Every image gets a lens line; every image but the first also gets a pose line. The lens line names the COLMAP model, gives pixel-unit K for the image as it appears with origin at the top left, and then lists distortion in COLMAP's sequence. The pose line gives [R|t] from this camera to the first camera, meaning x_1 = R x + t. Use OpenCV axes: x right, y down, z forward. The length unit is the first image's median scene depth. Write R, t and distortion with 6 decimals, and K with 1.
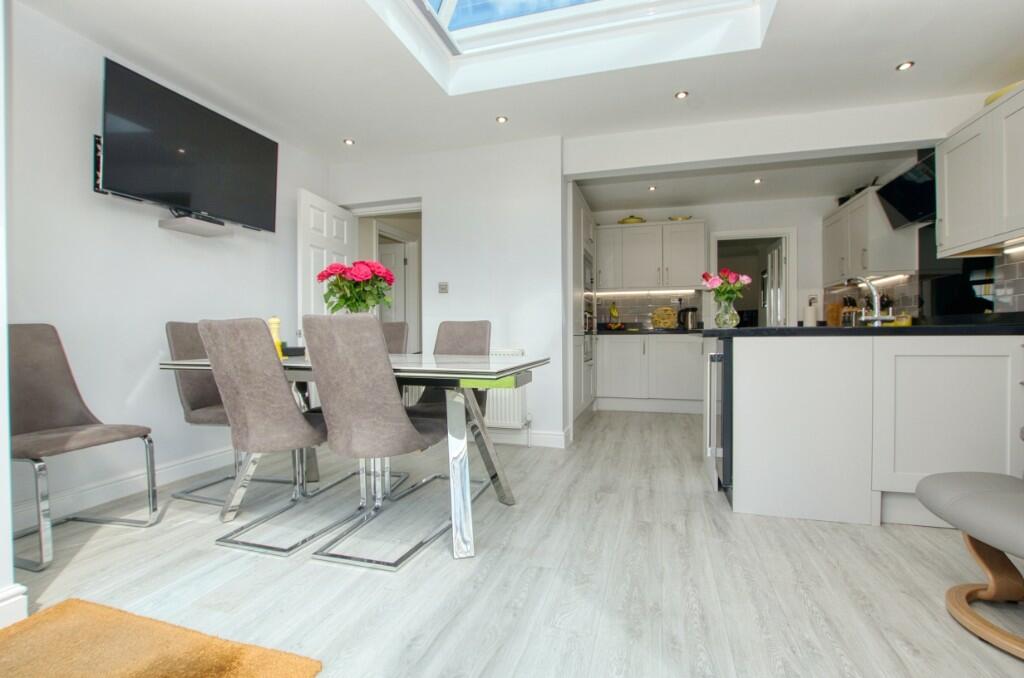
lens RADIAL K [[462.4, 0, 513.0], [0, 462.4, 338.7], [0, 0, 1]] dist [-0.025652, 0.000972]
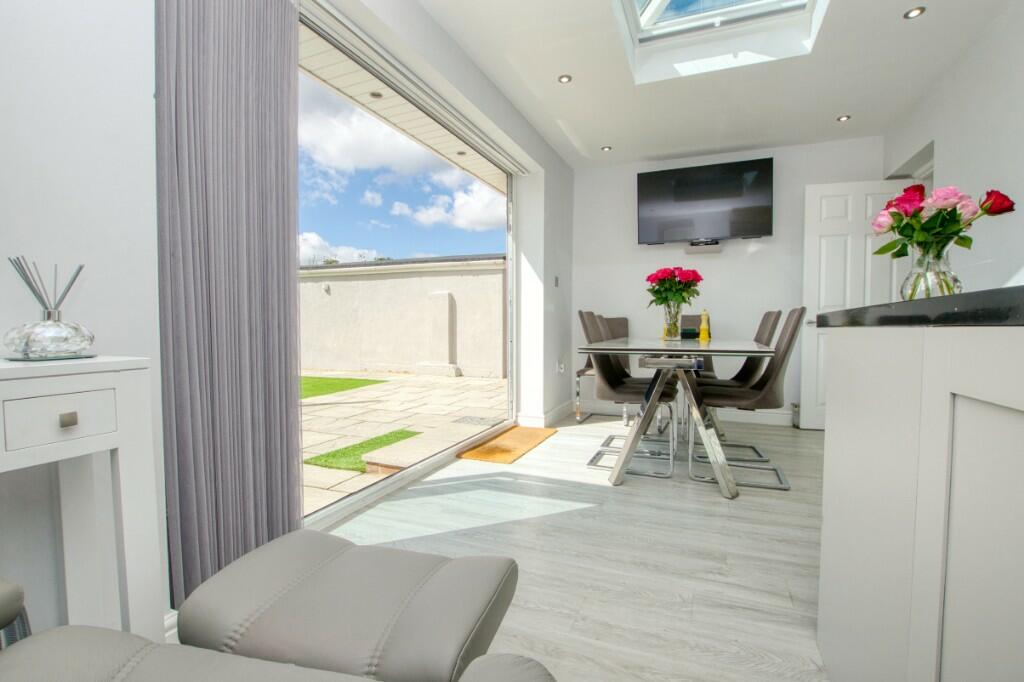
lens RADIAL K [[462.4, 0, 512.7], [0, 462.4, 343.7], [0, 0, 1]] dist [-0.025652, 0.000972]
pose [[-0.105869, 0.045104, -0.993357, 1.130373], [-0.010538, 0.998864, 0.046478, -0.005156], [0.994324, 0.015388, -0.105273, 0.736097]]
